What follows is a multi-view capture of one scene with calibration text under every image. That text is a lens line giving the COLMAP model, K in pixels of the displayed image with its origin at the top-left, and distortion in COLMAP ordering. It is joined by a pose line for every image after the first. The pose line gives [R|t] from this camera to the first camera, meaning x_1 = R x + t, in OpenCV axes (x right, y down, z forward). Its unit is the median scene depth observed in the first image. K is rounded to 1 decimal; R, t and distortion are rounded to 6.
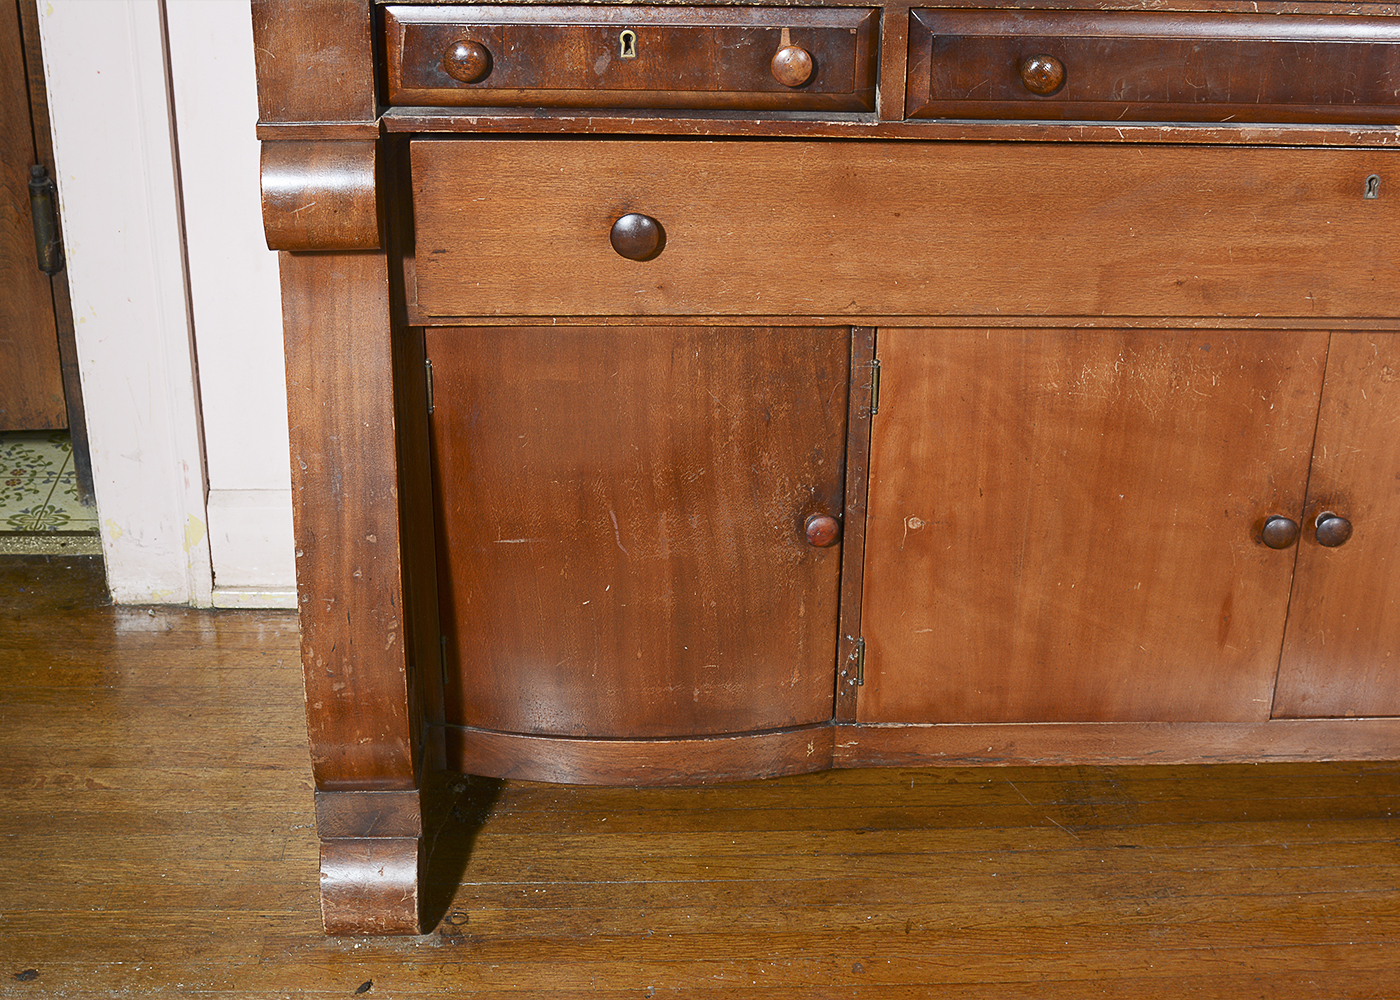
lens RADIAL K [[2225.2, 0, 689.8], [0, 2225.2, 509.2], [0, 0, 1]] dist [-0.115969, 0.000000]
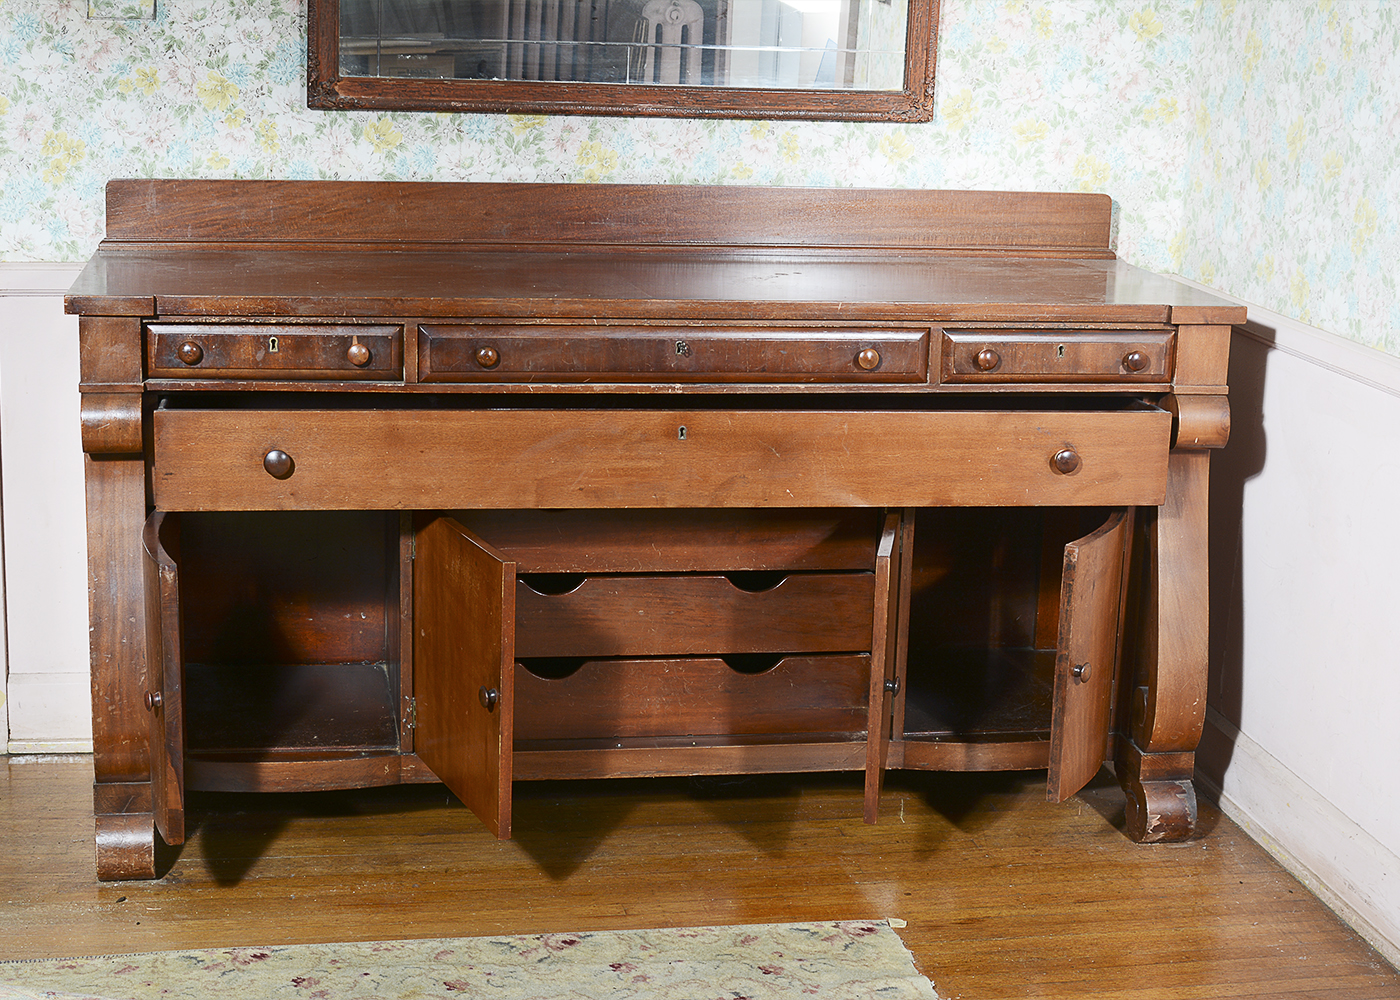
lens RADIAL K [[2225.2, 0, 662.9], [0, 2225.2, 479.4], [0, 0, 1]] dist [-0.115969, 0.000000]
pose [[0.990593, -0.013411, 0.136180, 0.041376], [0.048862, 0.964245, -0.260470, 0.401505], [-0.127818, 0.264674, 0.955830, -0.818842]]
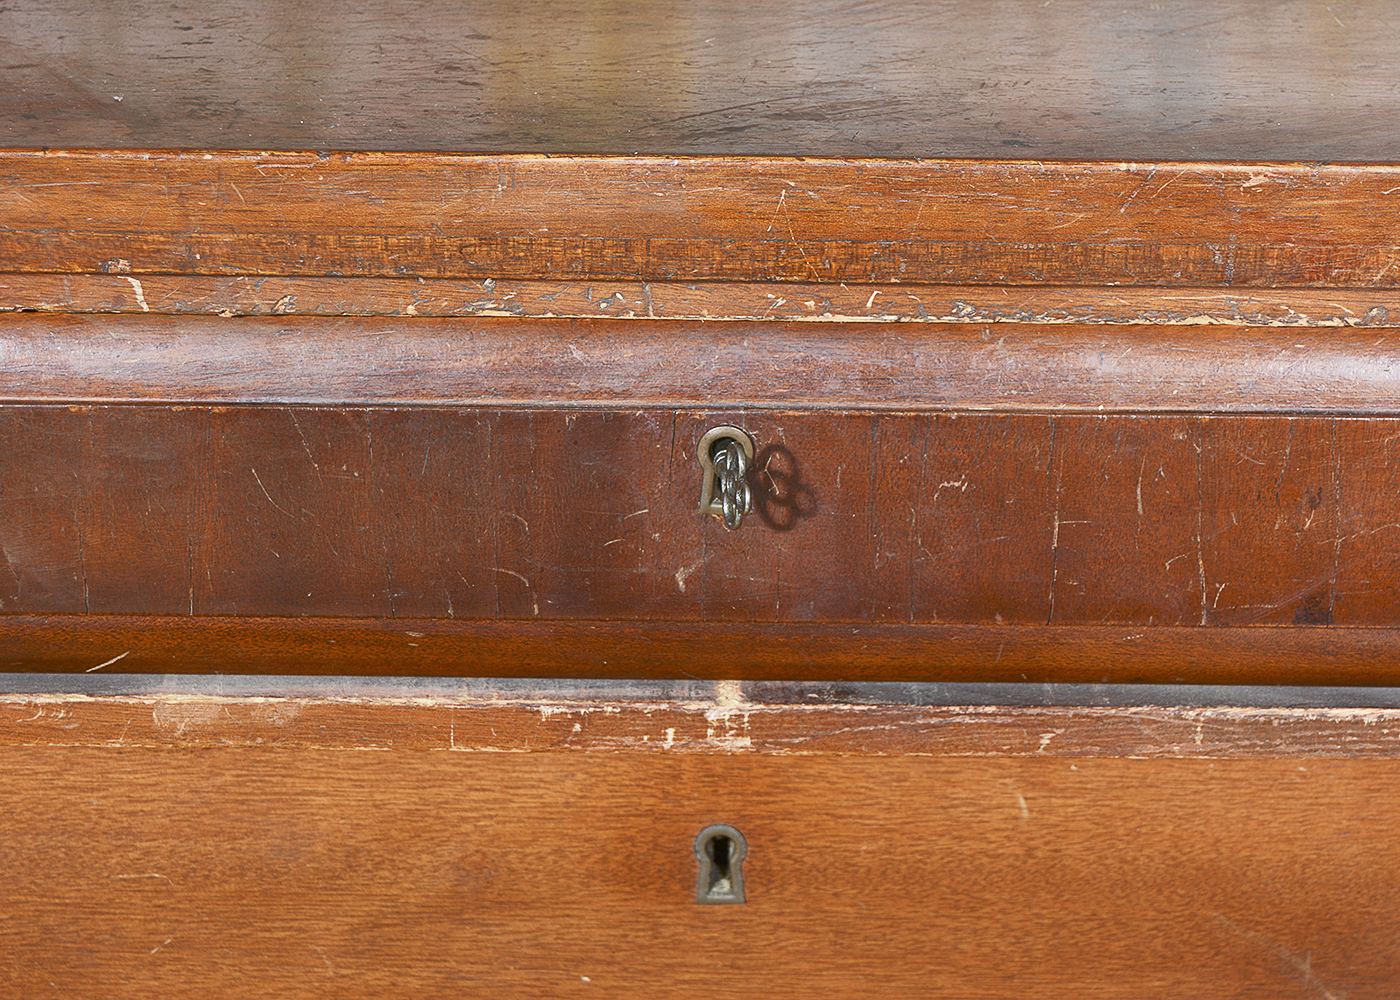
lens RADIAL K [[4880.7, 0, 701.8], [0, 4880.7, 498.8], [0, 0, 1]] dist [-0.046761, 0.000000]
pose [[0.998954, 0.008643, -0.044912, 0.336425], [-0.012845, 0.995478, -0.094125, -0.133806], [0.043895, 0.094603, 0.994547, 0.347670]]
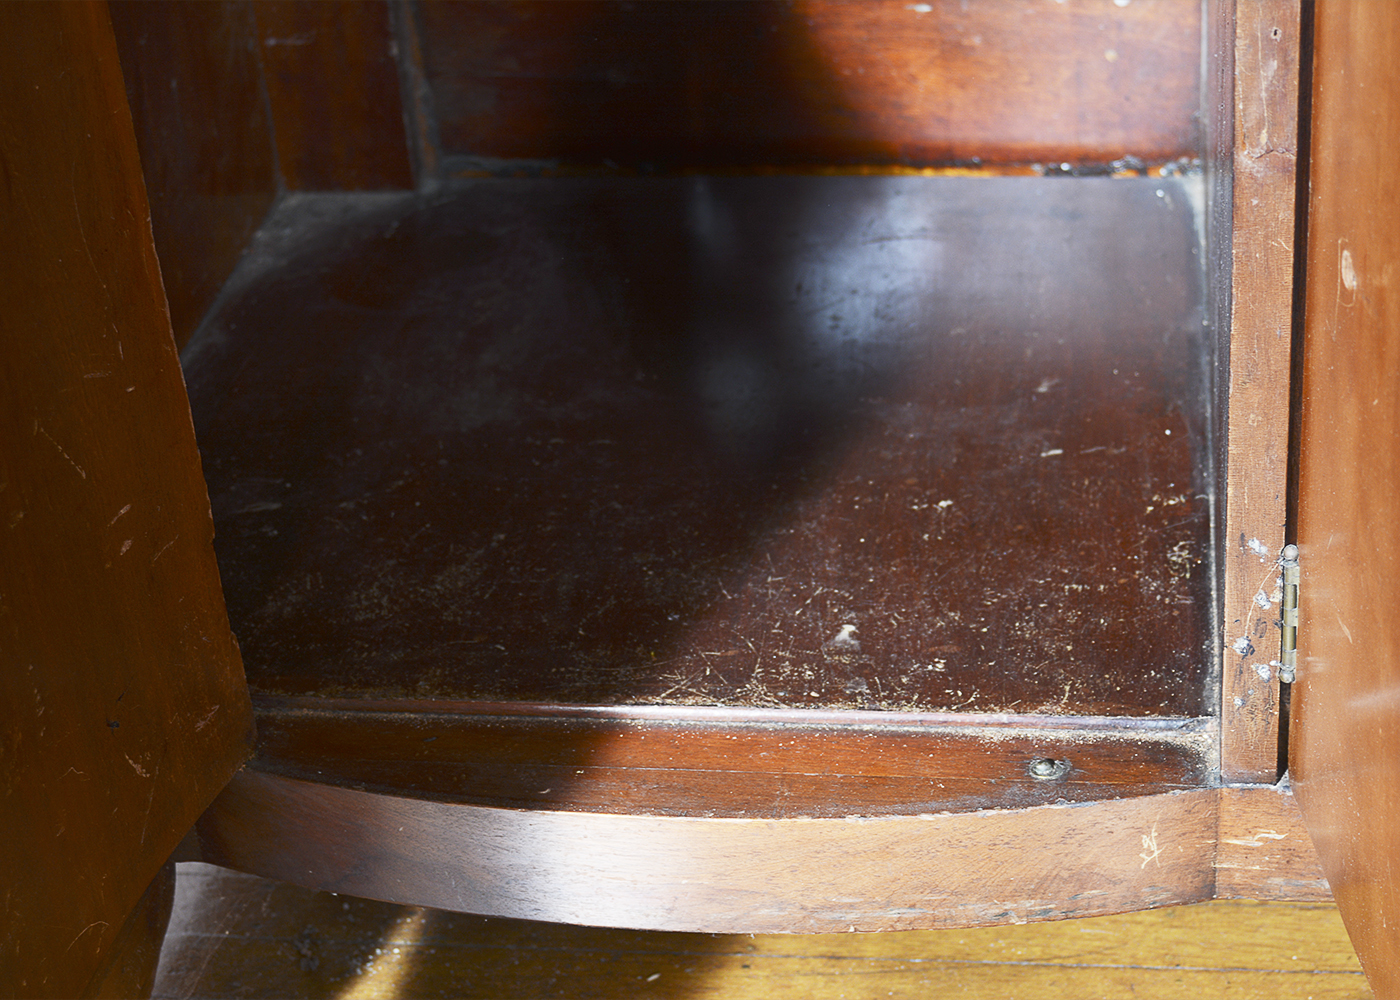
lens RADIAL K [[2758.9, 0, 690.1], [0, 2758.9, 492.8], [0, 0, 1]] dist [-0.088007, 0.000000]
pose [[0.980188, 0.016218, -0.197406, 0.079253], [-0.004157, 0.998107, 0.061356, 0.026769], [0.198027, -0.059320, 0.978400, 0.639388]]
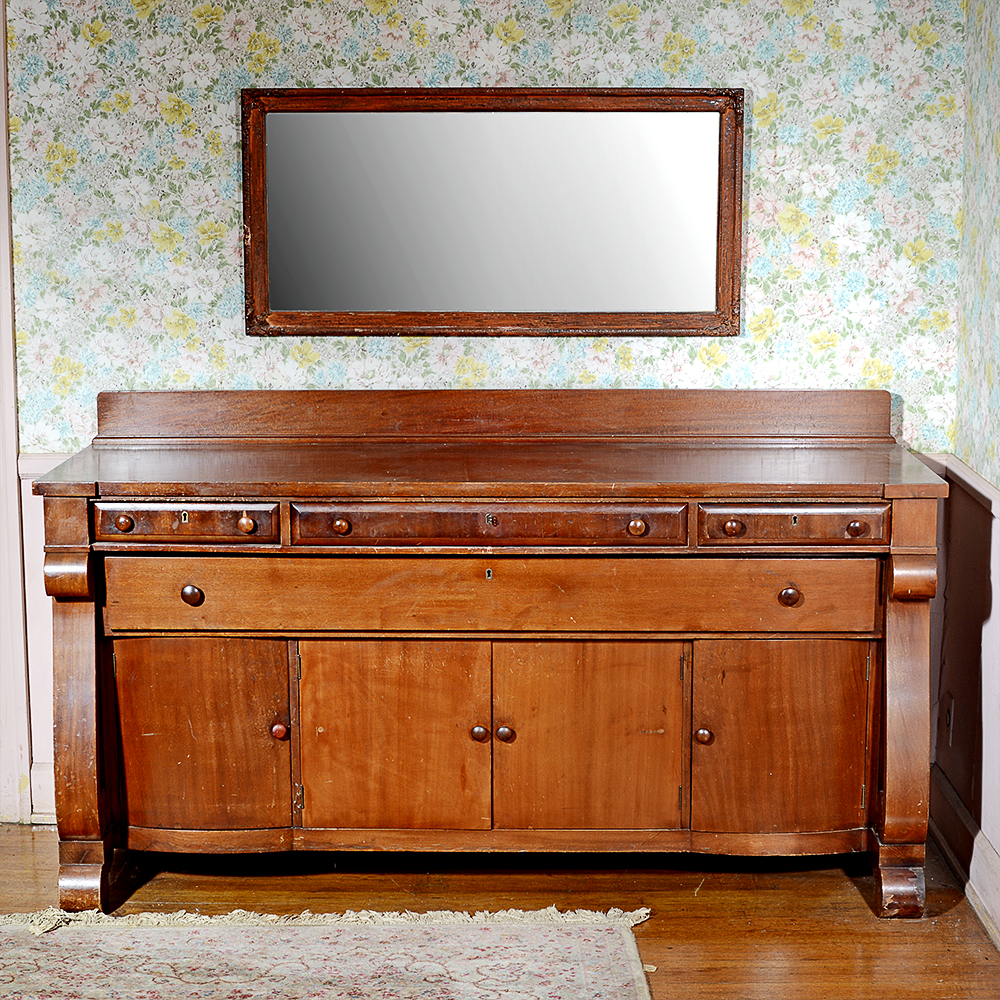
lens RADIAL K [[2084.2, 0, 467.4], [0, 2084.2, 499.2], [0, 0, 1]] dist [-0.152112, 0.000000]
pose [[0.998165, -0.008608, -0.059934, 0.426486], [-0.011135, 0.946866, -0.321436, 0.523870], [0.059516, 0.321514, 0.945033, -1.234872]]
